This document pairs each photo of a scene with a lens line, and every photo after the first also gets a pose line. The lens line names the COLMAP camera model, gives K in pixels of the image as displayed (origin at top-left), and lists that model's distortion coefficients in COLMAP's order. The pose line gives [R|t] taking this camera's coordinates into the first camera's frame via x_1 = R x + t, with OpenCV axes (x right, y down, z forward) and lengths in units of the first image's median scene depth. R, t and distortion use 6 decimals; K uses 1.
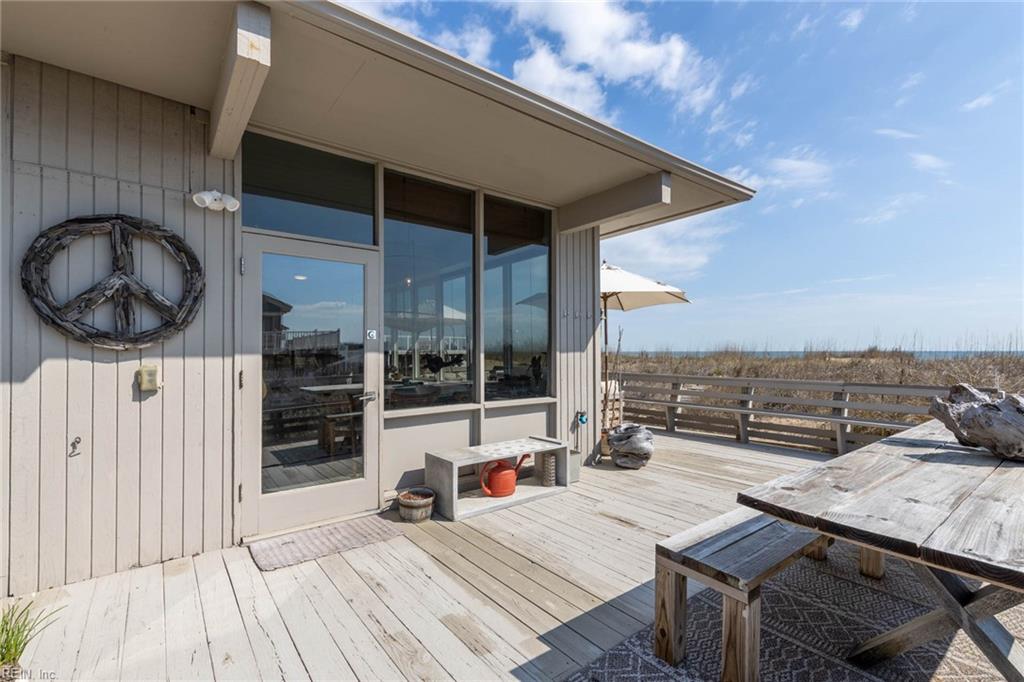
lens RADIAL K [[456.4, 0, 505.0], [0, 456.4, 343.4], [0, 0, 1]] dist [-0.001198, -0.000540]
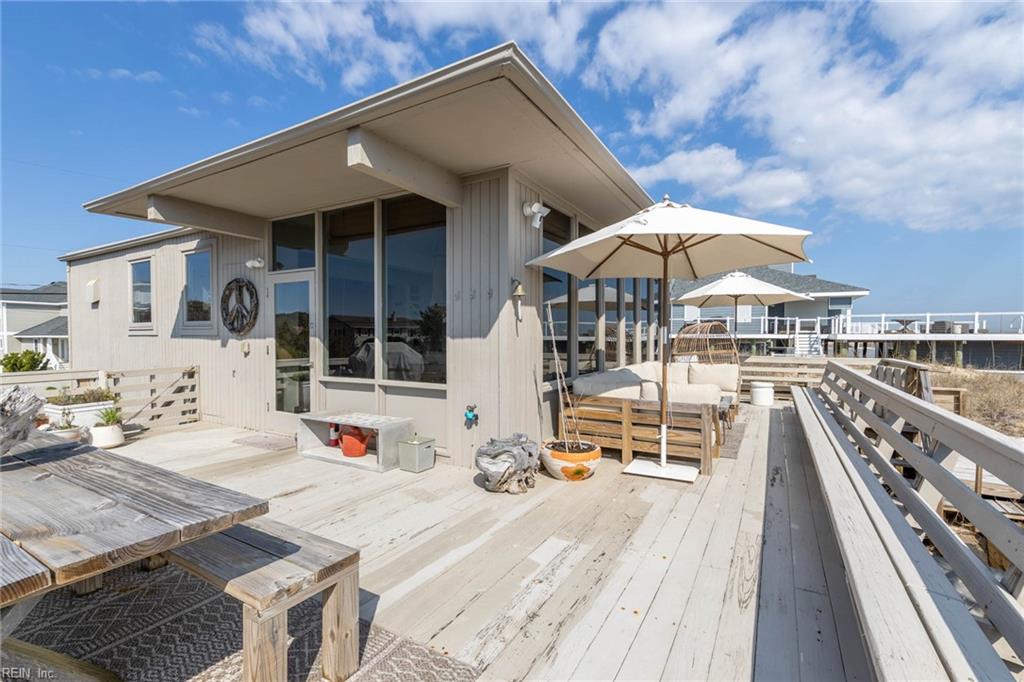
lens RADIAL K [[456.4, 0, 506.4], [0, 456.4, 344.8], [0, 0, 1]] dist [-0.001198, -0.000540]
pose [[0.377978, 0.023362, -0.925520, 1.295654], [0.018875, 0.999279, 0.032932, 0.006930], [0.925622, -0.029917, 0.377264, 0.957353]]
